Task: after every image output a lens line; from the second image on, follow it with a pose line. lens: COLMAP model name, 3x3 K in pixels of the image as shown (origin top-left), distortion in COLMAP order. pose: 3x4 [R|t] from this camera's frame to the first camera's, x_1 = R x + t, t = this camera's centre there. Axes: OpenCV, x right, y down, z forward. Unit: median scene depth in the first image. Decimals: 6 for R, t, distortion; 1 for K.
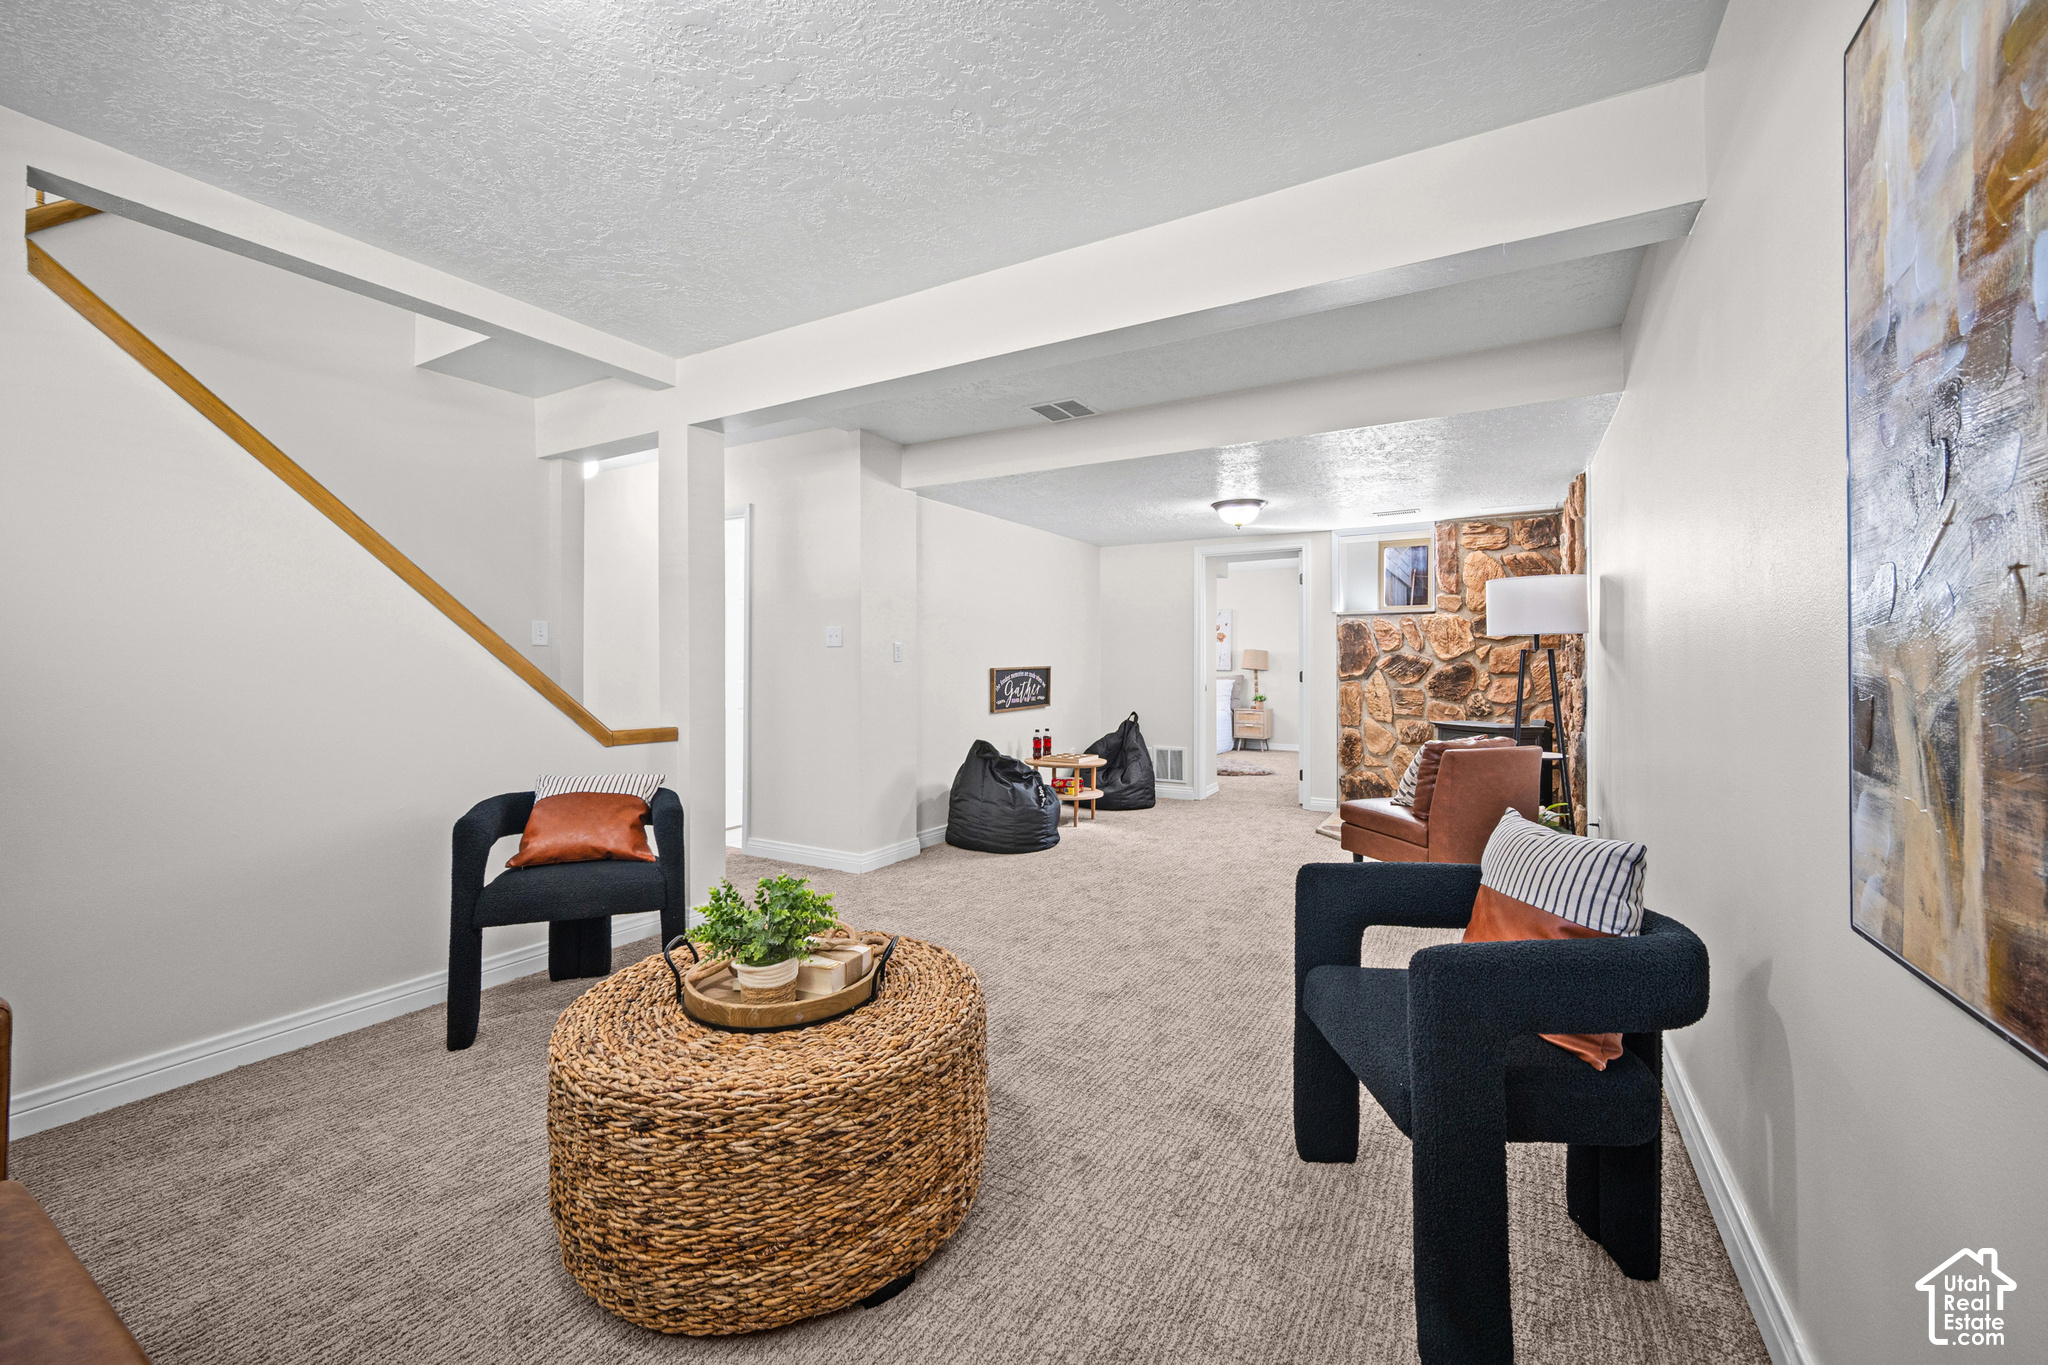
lens RADIAL K [[821.2, 0, 1013.5], [0, 821.2, 670.3], [0, 0, 1]] dist [0.000391, 0.000051]
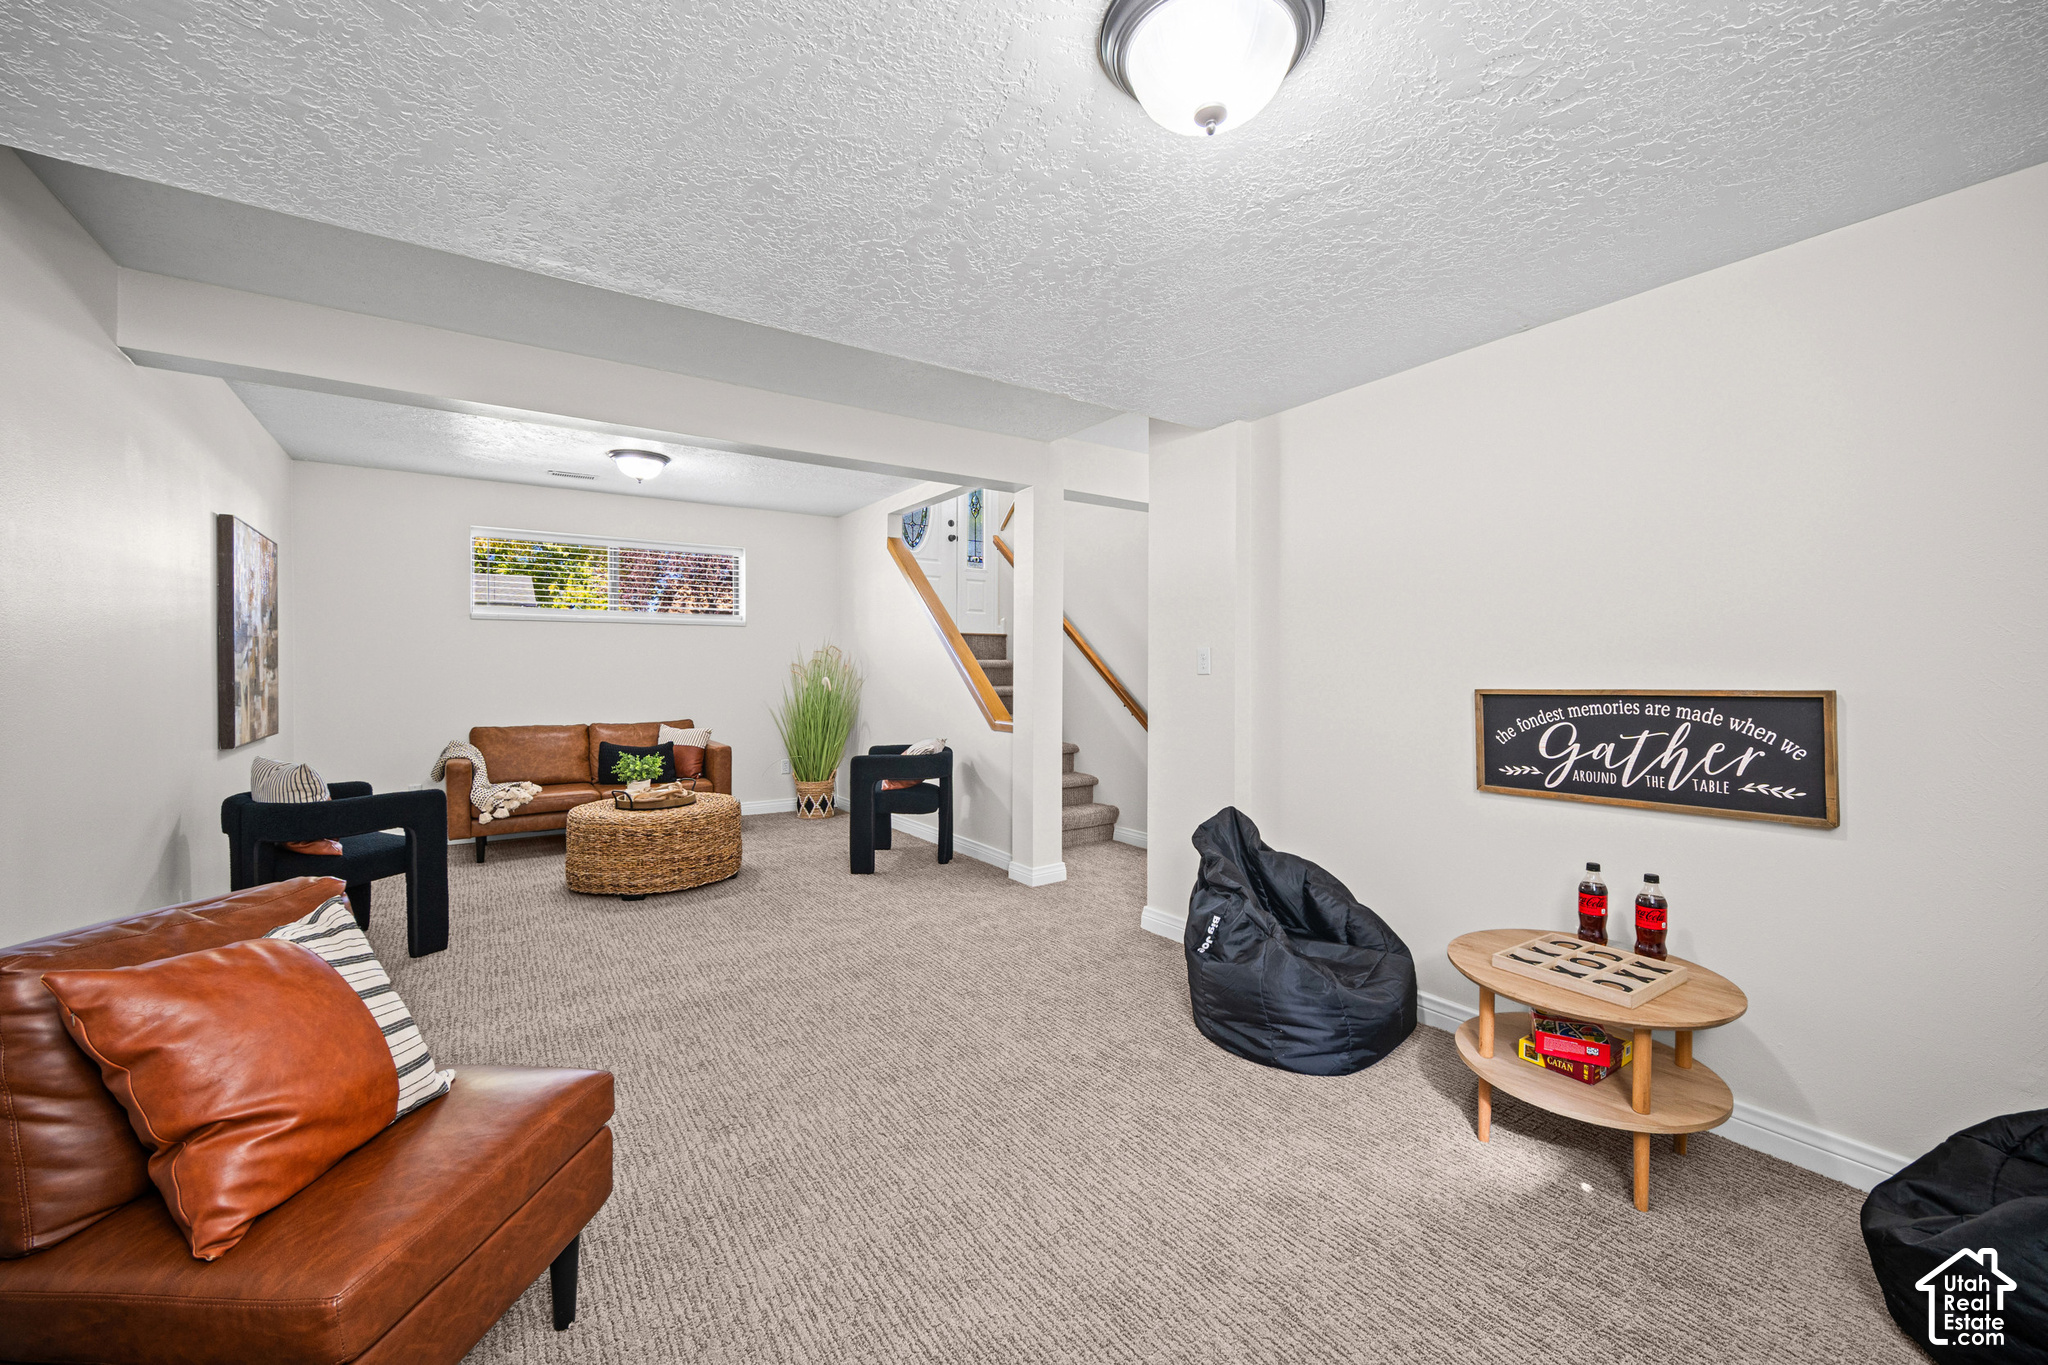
lens RADIAL K [[821.2, 0, 1013.5], [0, 821.2, 670.3], [0, 0, 1]] dist [0.000391, 0.000051]
pose [[-0.449099, 0.000826, -0.893481, 0.459614], [-0.005720, 0.999976, 0.003800, -0.012214], [0.893463, 0.006818, -0.449084, 0.930934]]
